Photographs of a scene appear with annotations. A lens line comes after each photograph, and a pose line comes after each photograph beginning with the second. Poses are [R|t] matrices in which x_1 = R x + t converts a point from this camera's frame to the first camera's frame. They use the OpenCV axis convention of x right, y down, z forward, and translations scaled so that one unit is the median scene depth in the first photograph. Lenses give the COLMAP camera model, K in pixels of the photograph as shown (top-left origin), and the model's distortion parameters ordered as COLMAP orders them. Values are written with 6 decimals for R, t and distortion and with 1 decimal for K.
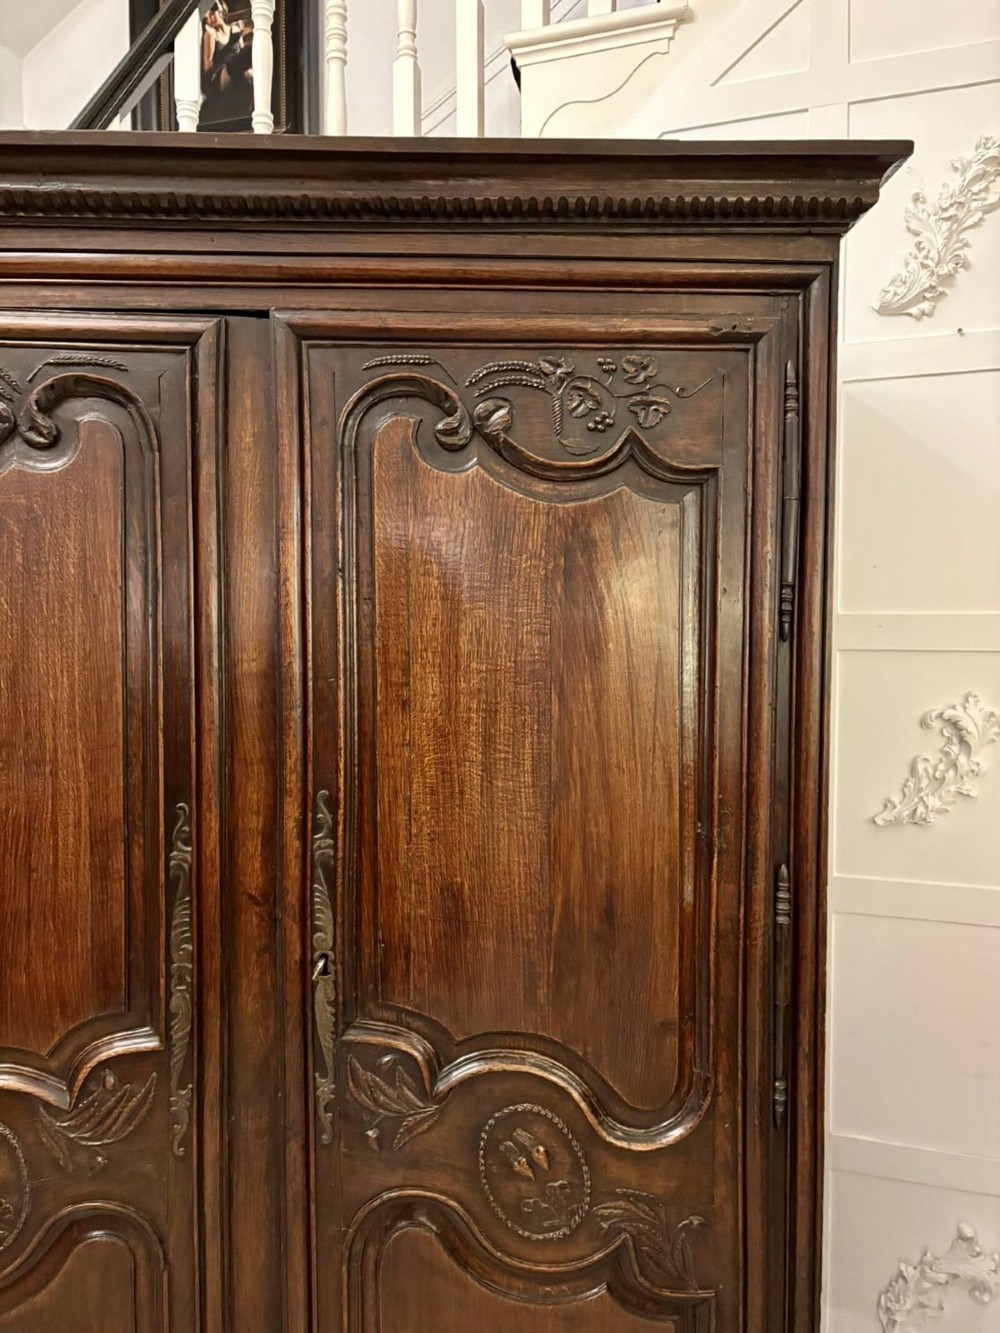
lens RADIAL K [[1077.7, 0, 500.2], [0, 1077.7, 684.7], [0, 0, 1]] dist [0.058836, -0.070039]
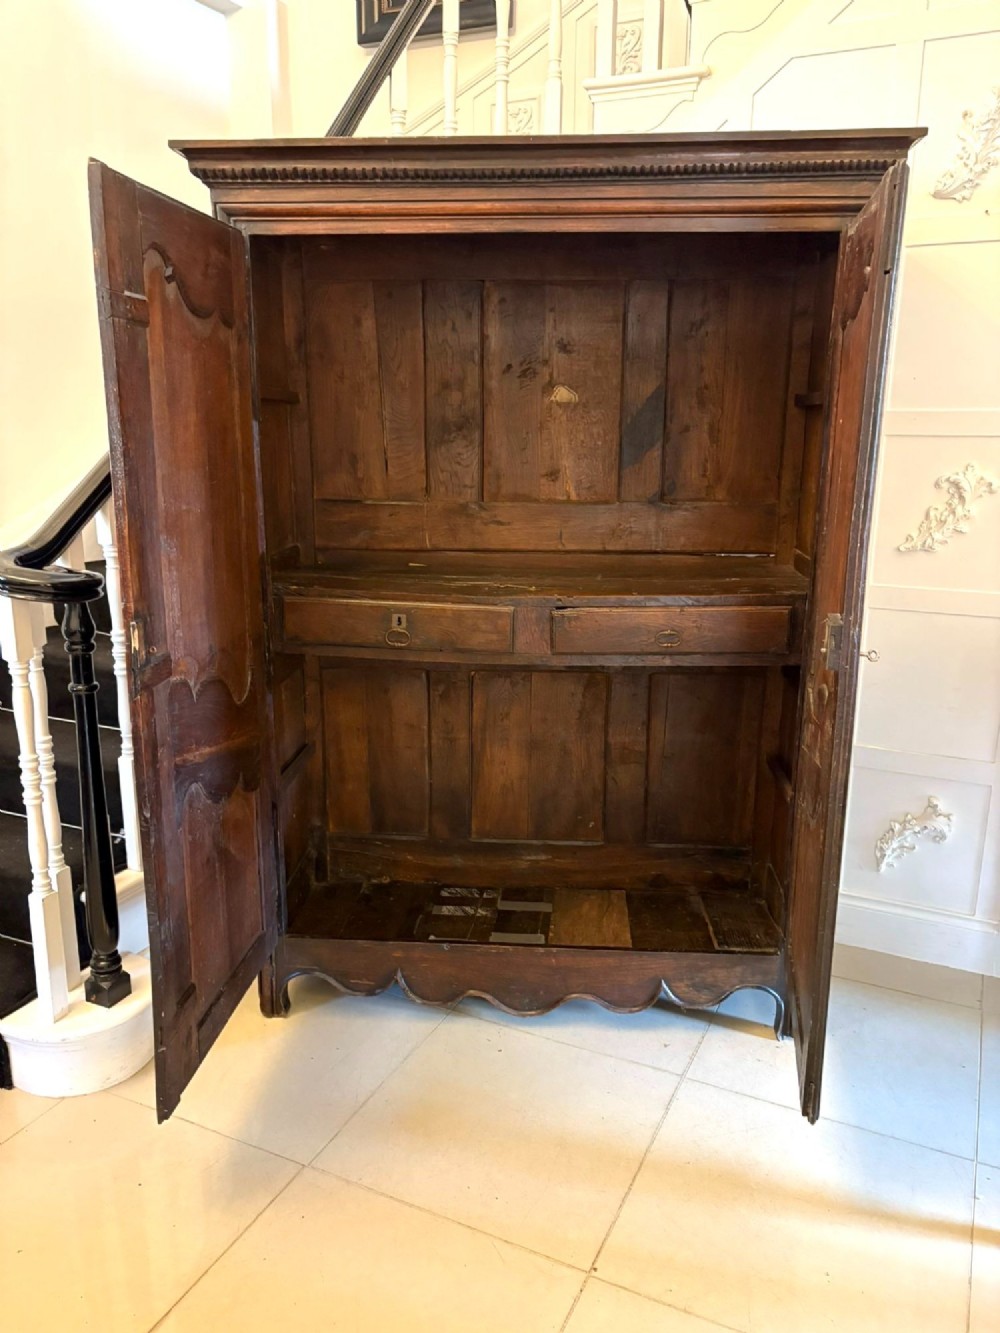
lens RADIAL K [[970.4, 0, 524.1], [0, 970.4, 673.7], [0, 0, 1]] dist [0.042924, -0.028072]
pose [[0.994772, 0.033229, -0.096565, -0.076979], [-0.013835, 0.980716, 0.194947, 0.055868], [0.101181, -0.192592, 0.976049, -0.720045]]
